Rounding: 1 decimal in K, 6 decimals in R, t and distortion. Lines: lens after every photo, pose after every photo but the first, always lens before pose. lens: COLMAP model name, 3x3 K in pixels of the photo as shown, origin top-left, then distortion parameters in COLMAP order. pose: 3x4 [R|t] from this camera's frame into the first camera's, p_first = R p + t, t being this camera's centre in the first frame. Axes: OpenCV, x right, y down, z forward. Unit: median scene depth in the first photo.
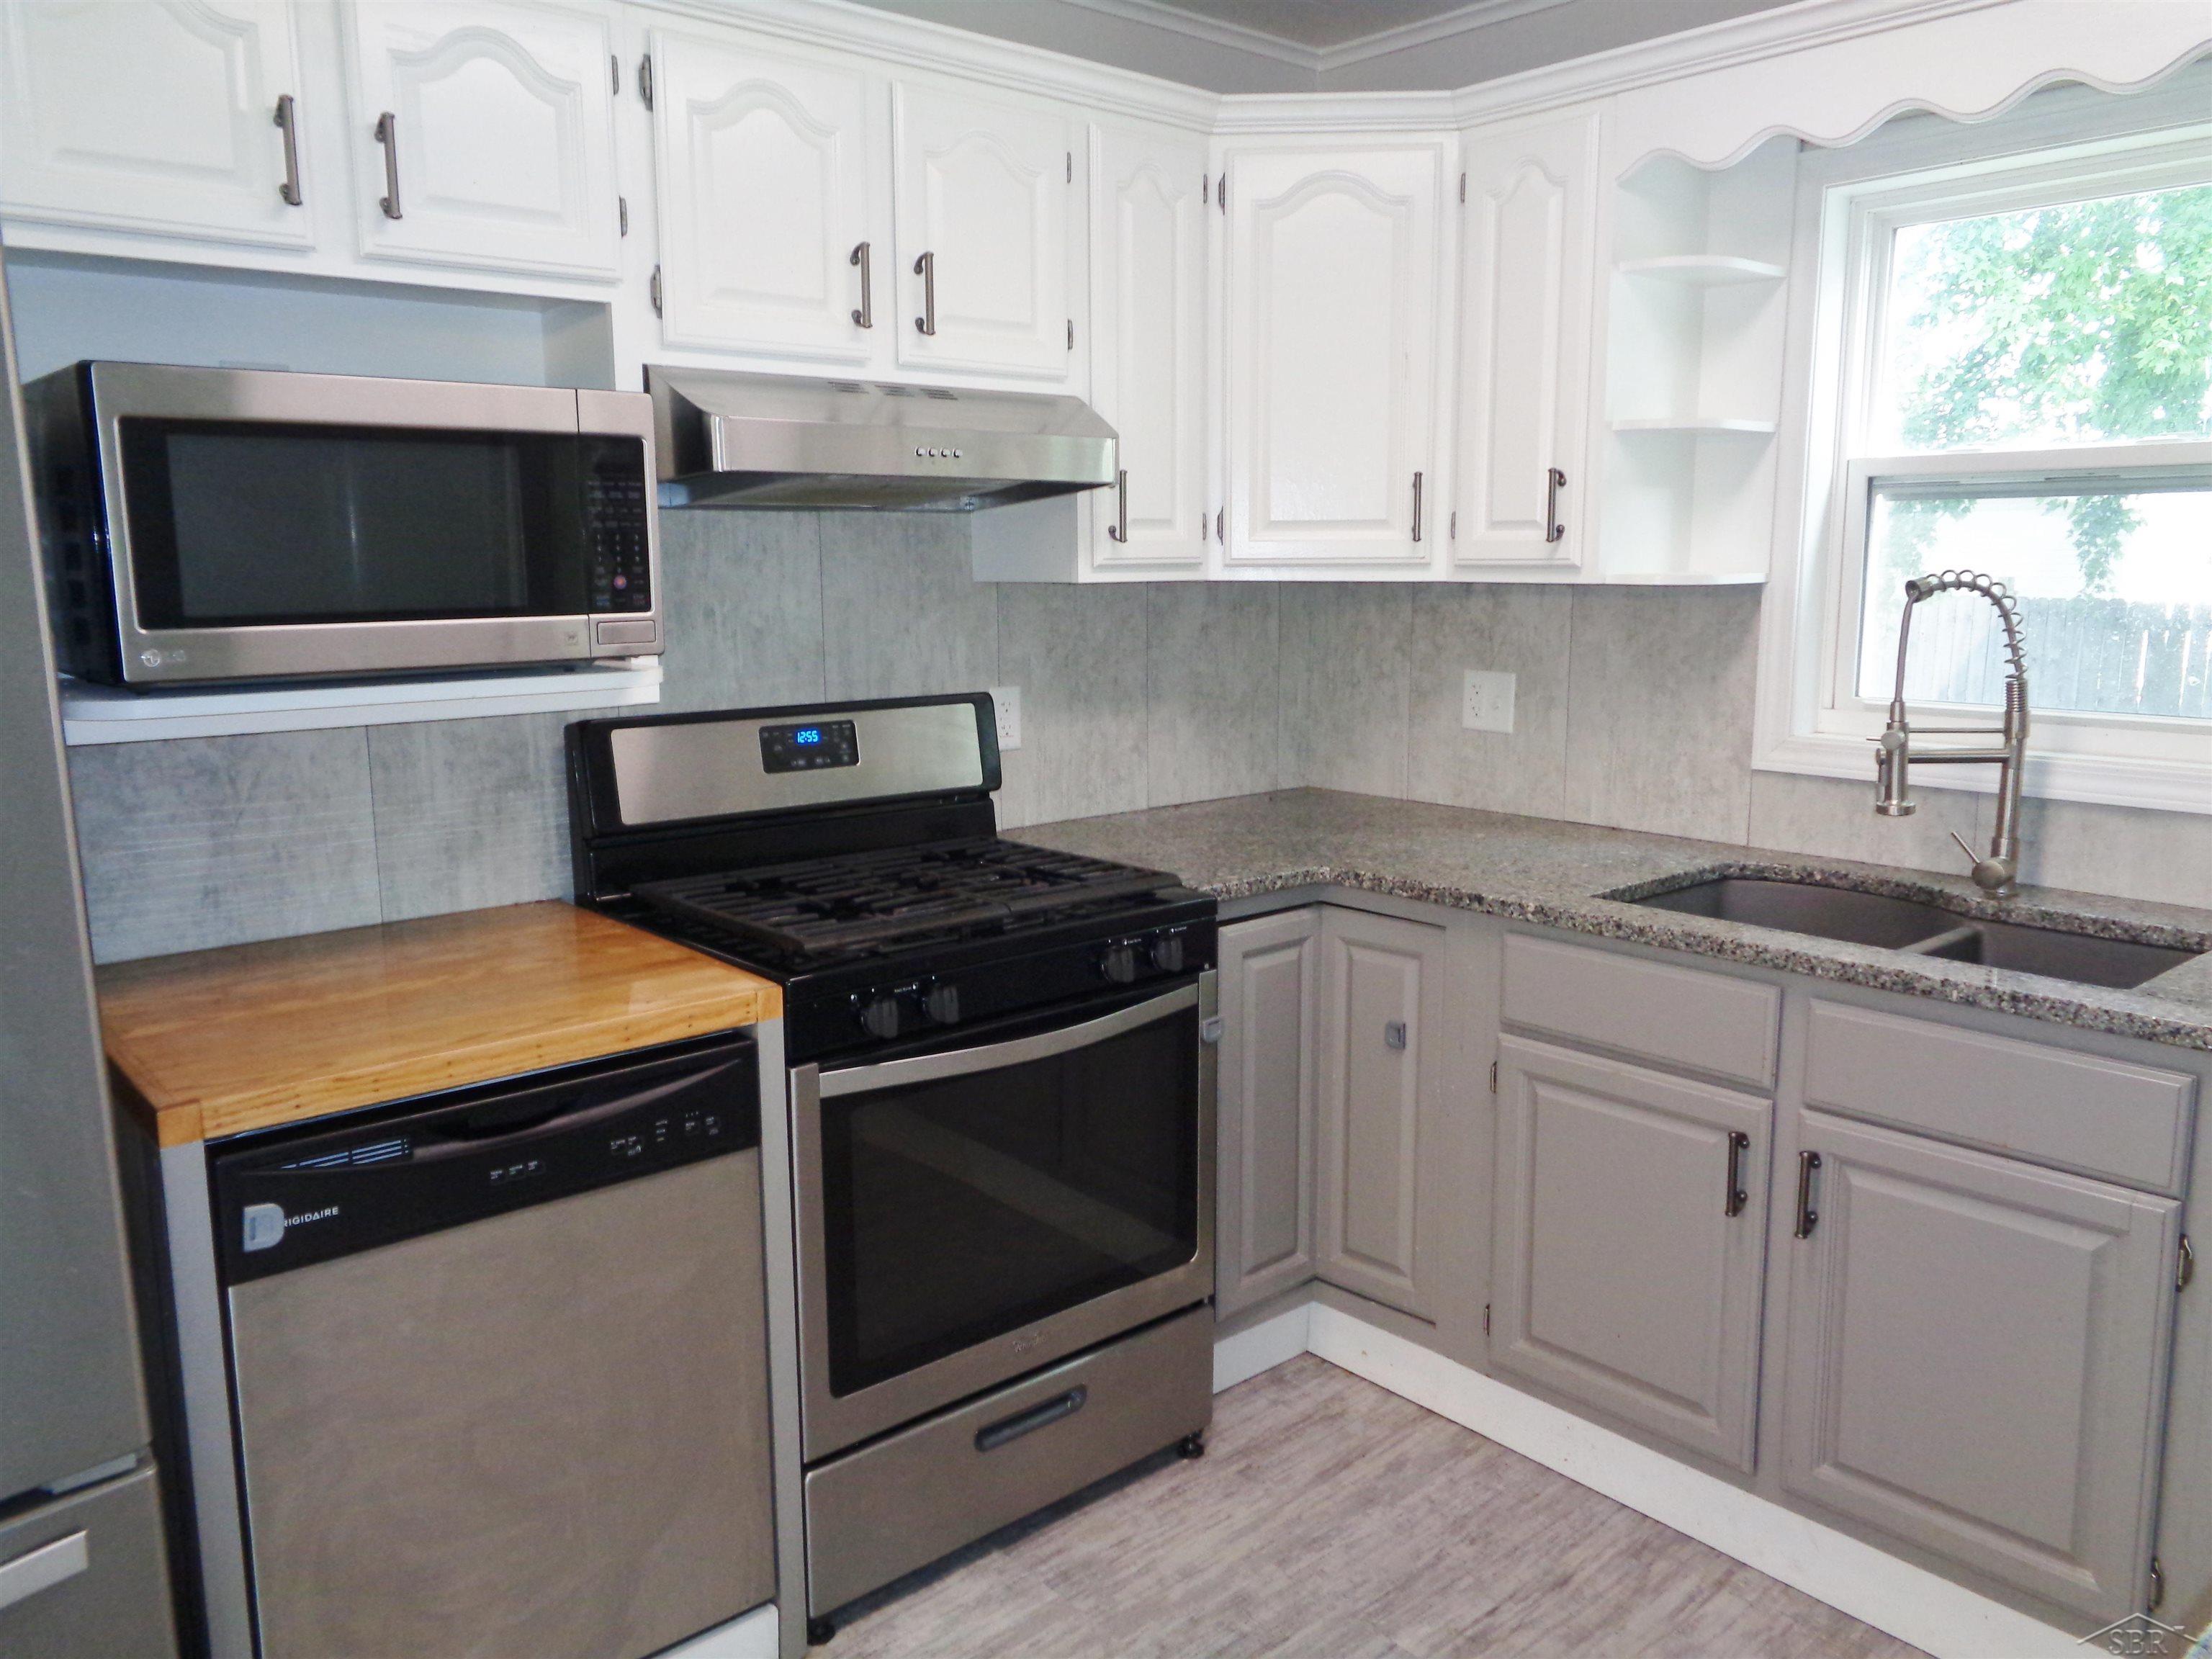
lens RADIAL K [[1665.7, 0, 1106.0], [0, 1665.7, 829.5], [0, 0, 1]] dist [-0.004333, 0.000859]
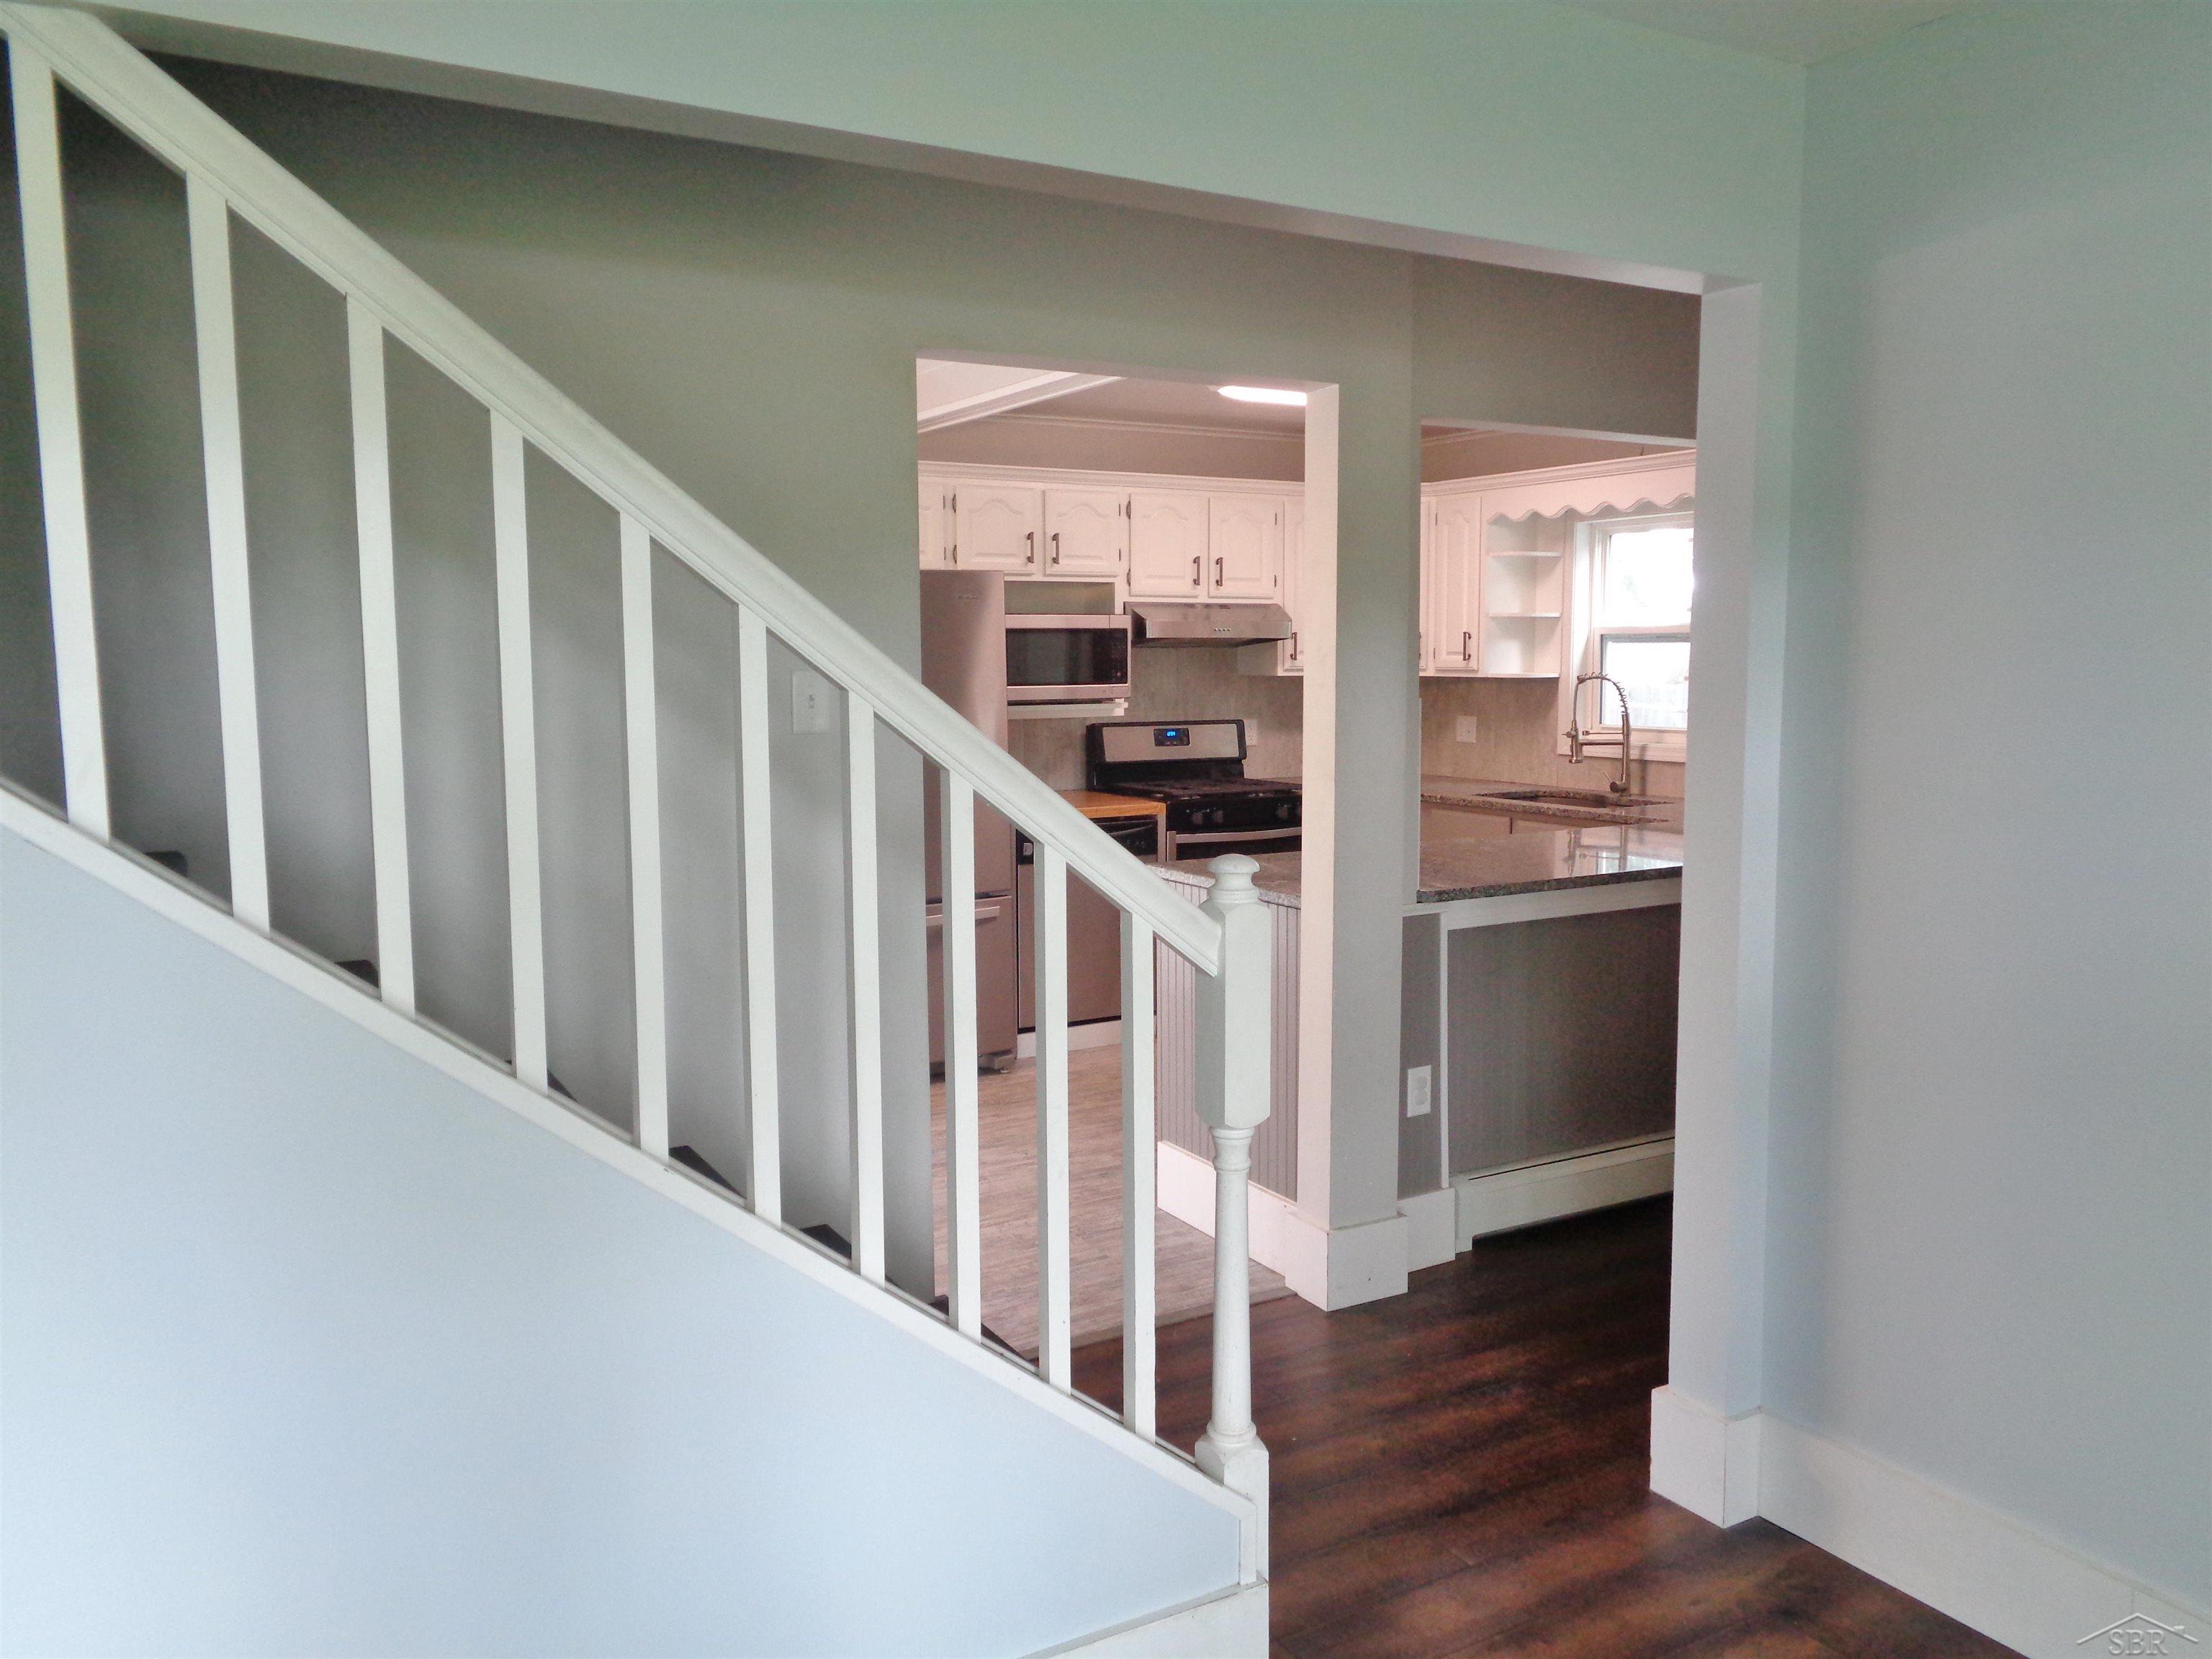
lens RADIAL K [[1665.7, 0, 1106.0], [0, 1665.7, 829.5], [0, 0, 1]] dist [-0.004333, 0.000859]
pose [[0.982888, 0.021098, -0.182991, 0.221906], [-0.031437, 0.998058, -0.053783, 0.261017], [0.181501, 0.058616, 0.981642, -1.729103]]
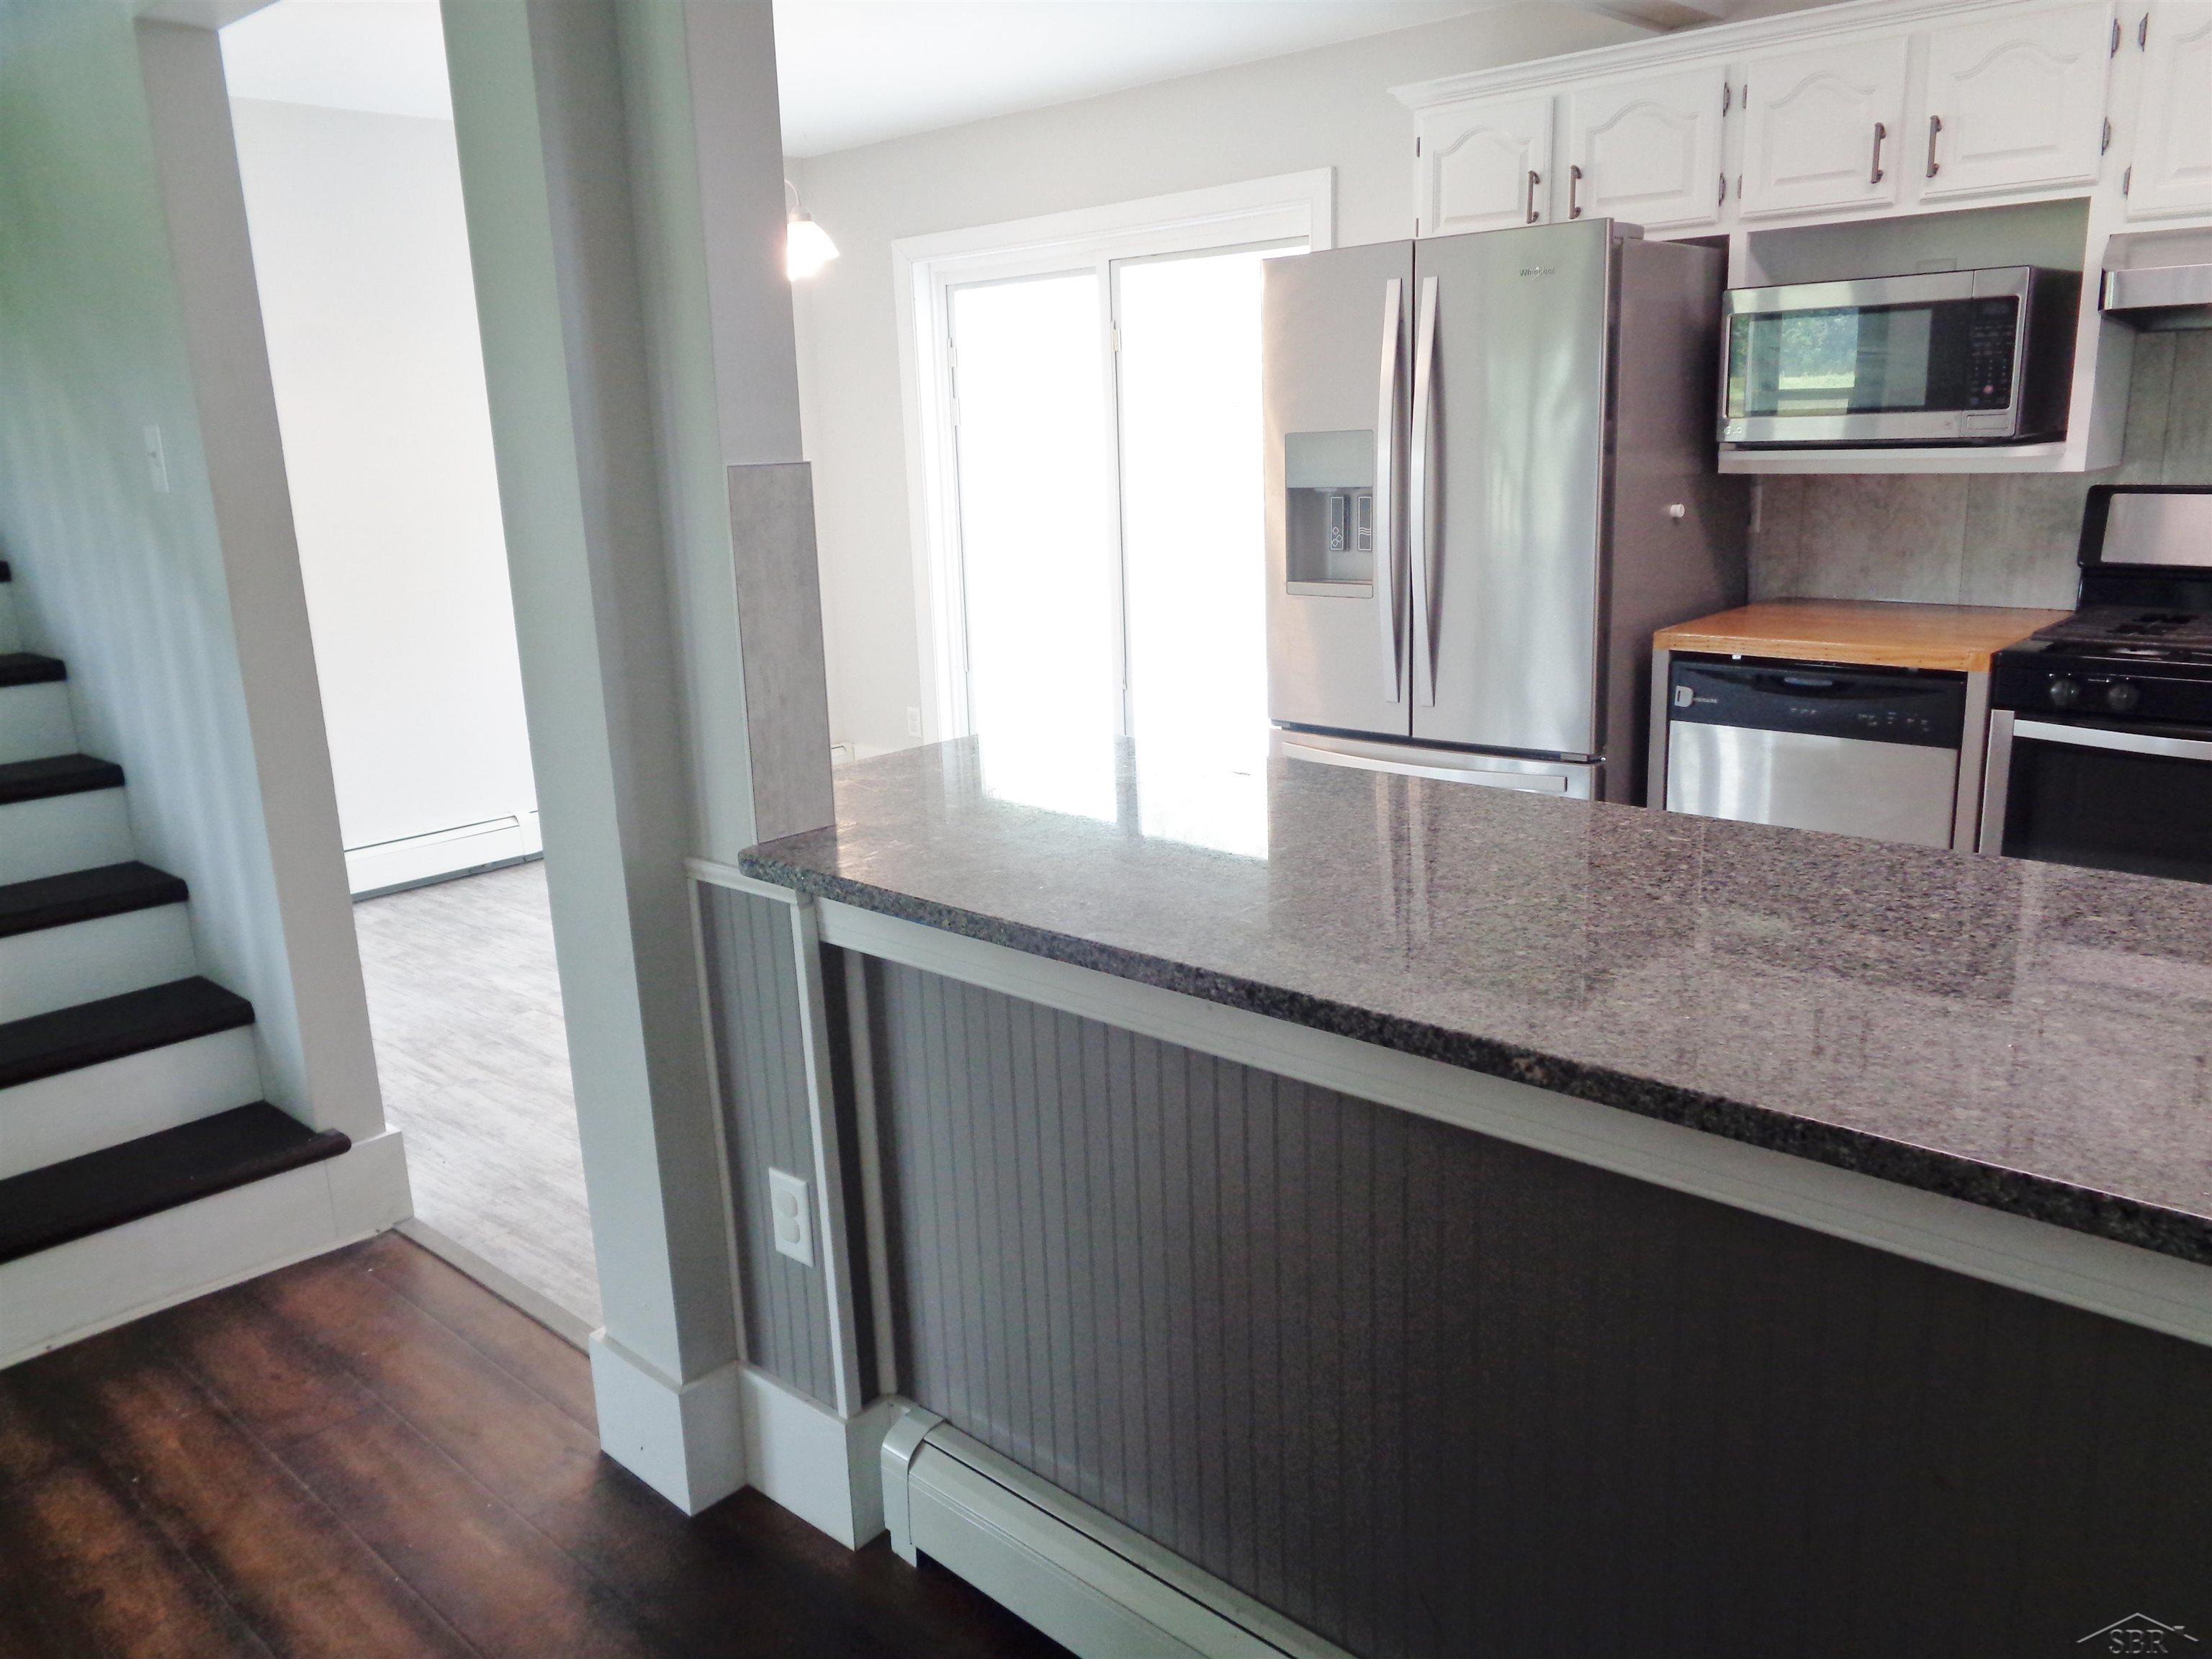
lens RADIAL K [[1641.8, 0, 1116.1], [0, 1641.8, 819.5], [0, 0, 1]] dist [-0.003914, -0.006249]
pose [[0.099690, 0.239736, -0.965706, 1.035466], [-0.127389, 0.965629, 0.226567, 0.001139], [0.986830, 0.100434, 0.126803, 0.007443]]
